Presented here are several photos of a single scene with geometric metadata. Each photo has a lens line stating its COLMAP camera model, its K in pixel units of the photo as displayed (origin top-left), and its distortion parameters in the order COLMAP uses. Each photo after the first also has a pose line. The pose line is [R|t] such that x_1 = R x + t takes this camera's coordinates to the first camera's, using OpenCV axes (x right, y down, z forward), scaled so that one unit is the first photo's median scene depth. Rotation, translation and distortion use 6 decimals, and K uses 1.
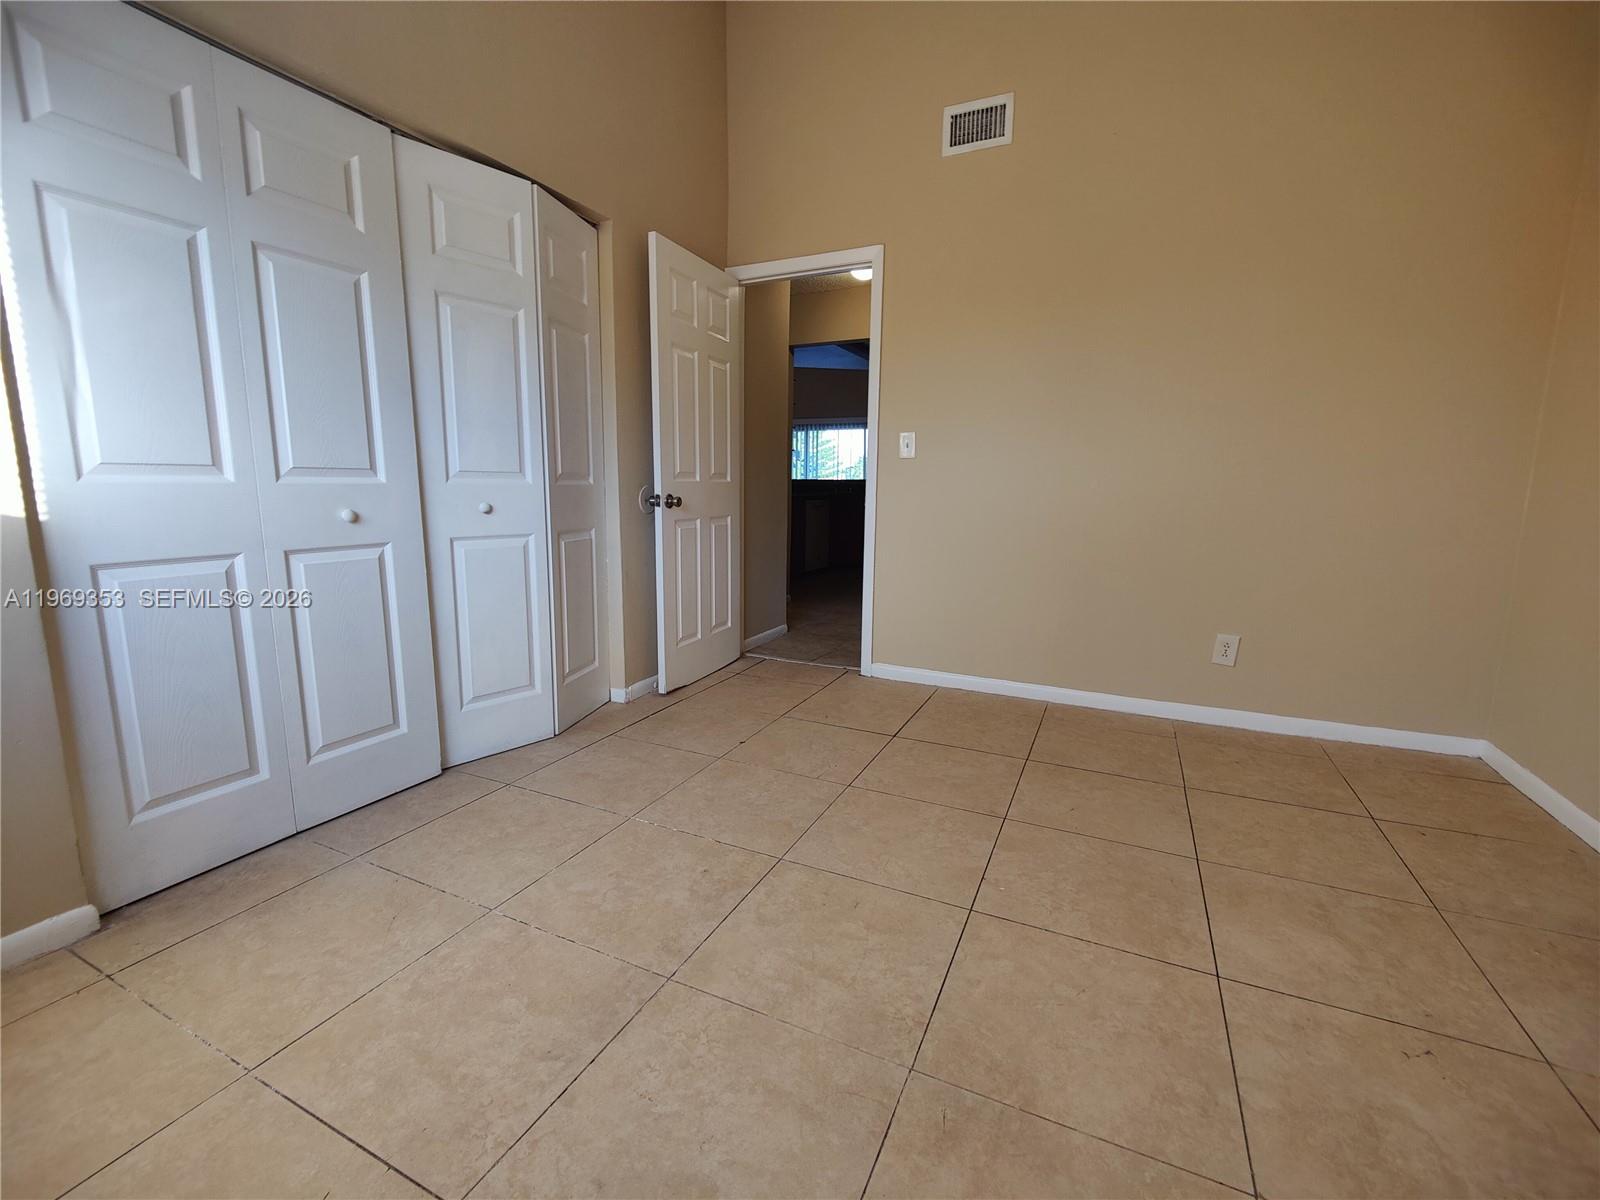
lens RADIAL K [[680.5, 0, 796.5], [0, 680.5, 594.8], [0, 0, 1]] dist [-0.003496, -0.000919]
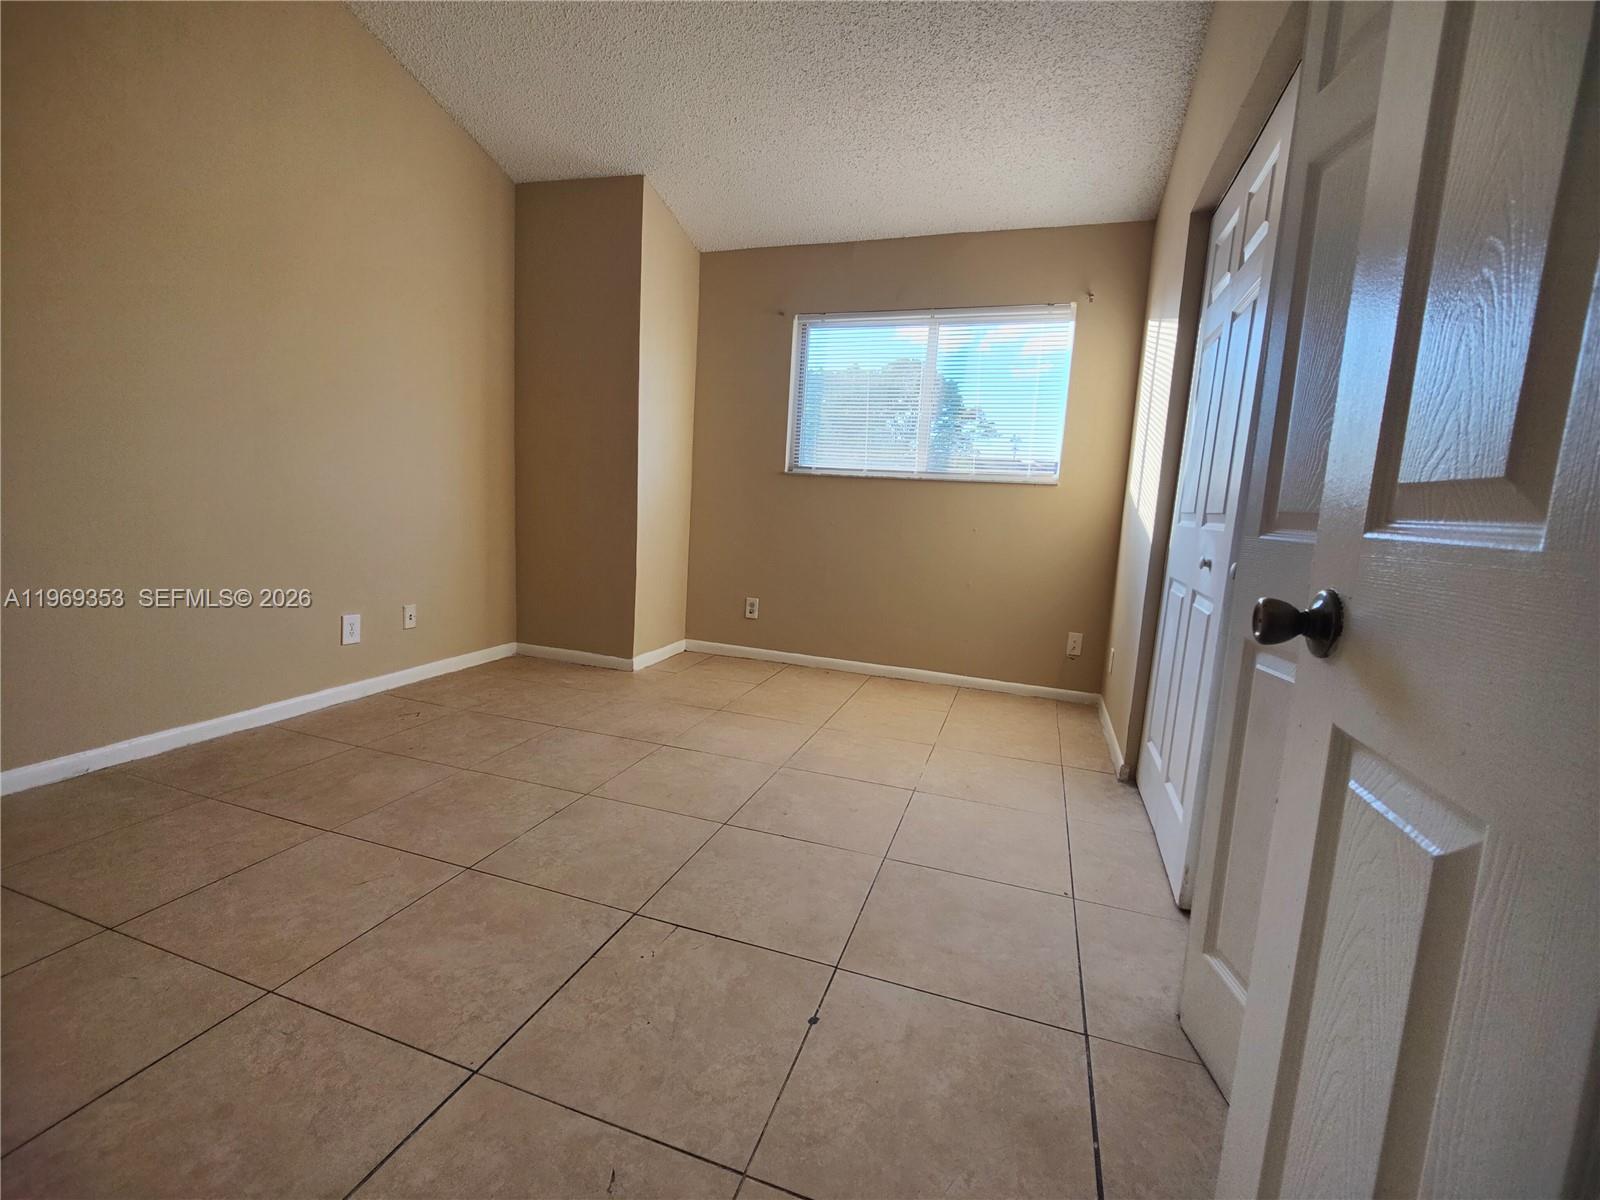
lens RADIAL K [[699.0, 0, 797.8], [0, 699.0, 590.3], [0, 0, 1]] dist [0.030695, -0.028788]
pose [[-0.992584, -0.045506, -0.112719, 0.006247], [-0.076146, 0.955573, 0.284751, -0.311093], [0.094753, 0.291222, -0.951951, 1.867979]]
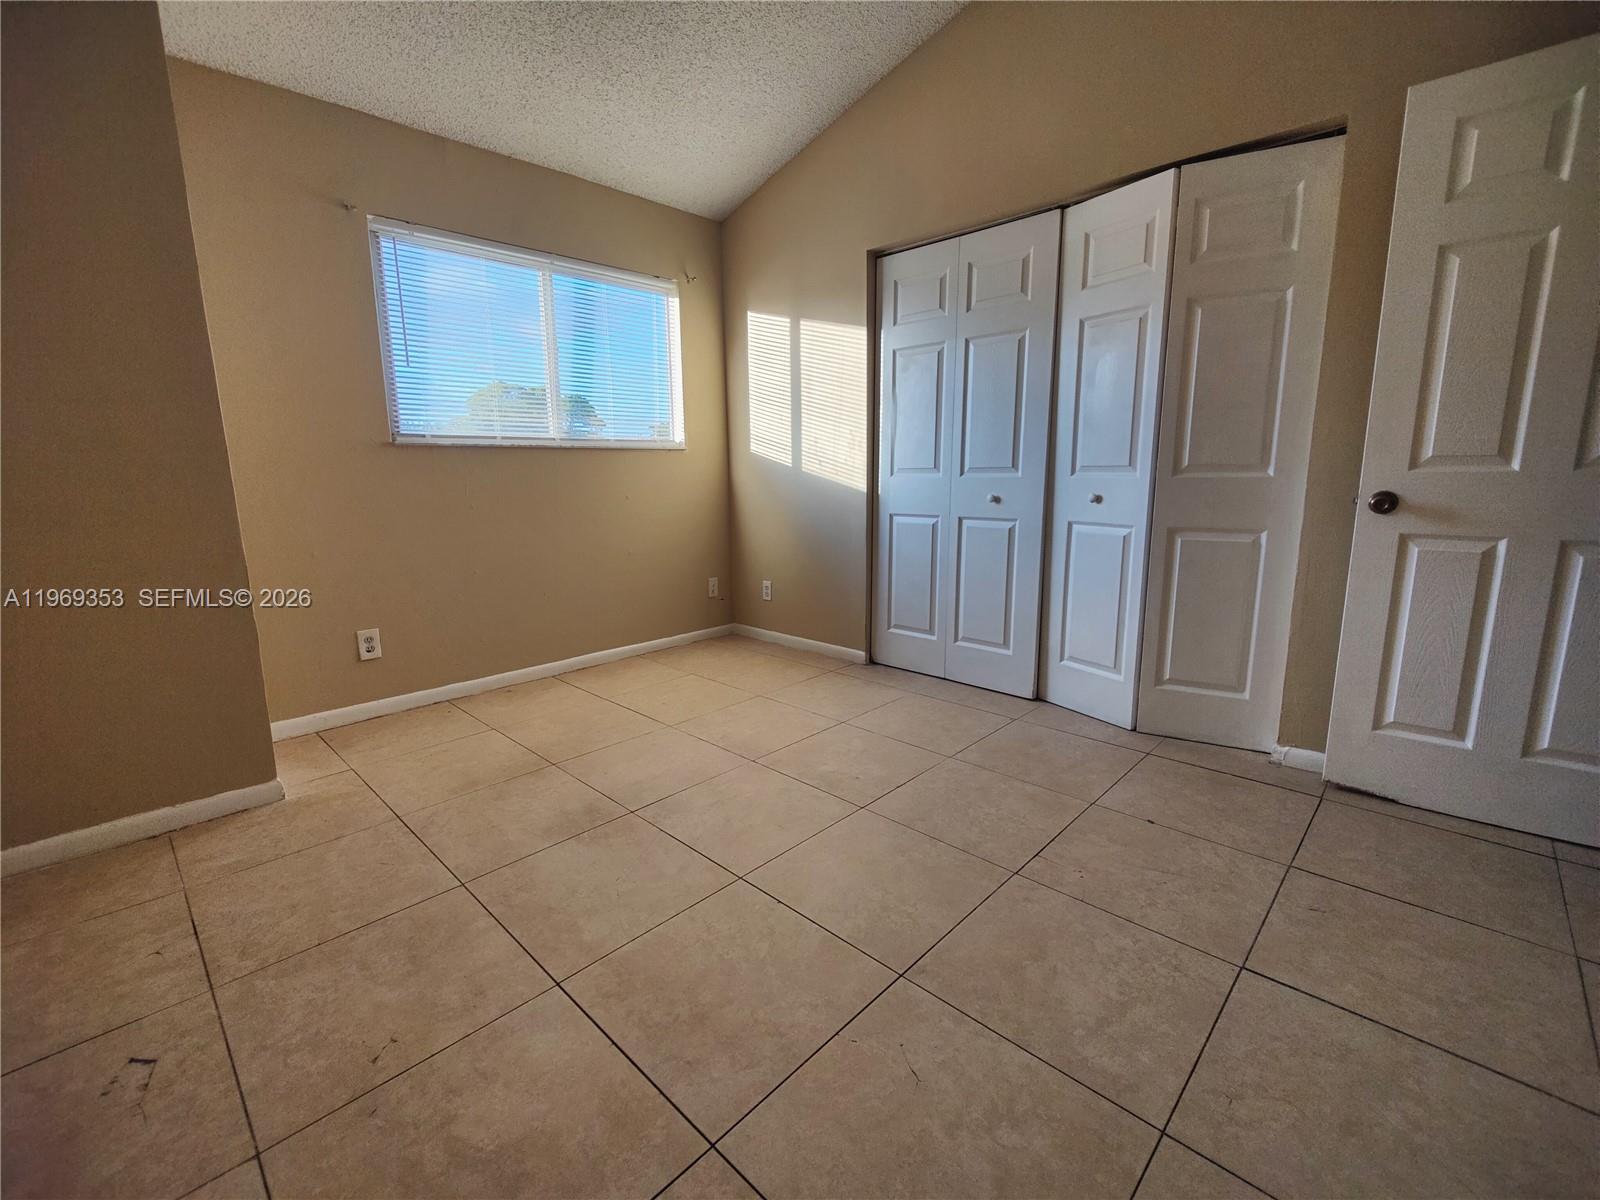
lens RADIAL K [[699.0, 0, 797.8], [0, 699.0, 590.3], [0, 0, 1]] dist [0.030695, -0.028788]
pose [[-0.317977, 0.161726, -0.934203, 0.978349], [-0.141525, 0.966208, 0.215438, -0.191825], [0.937476, 0.200717, -0.284344, 1.068860]]
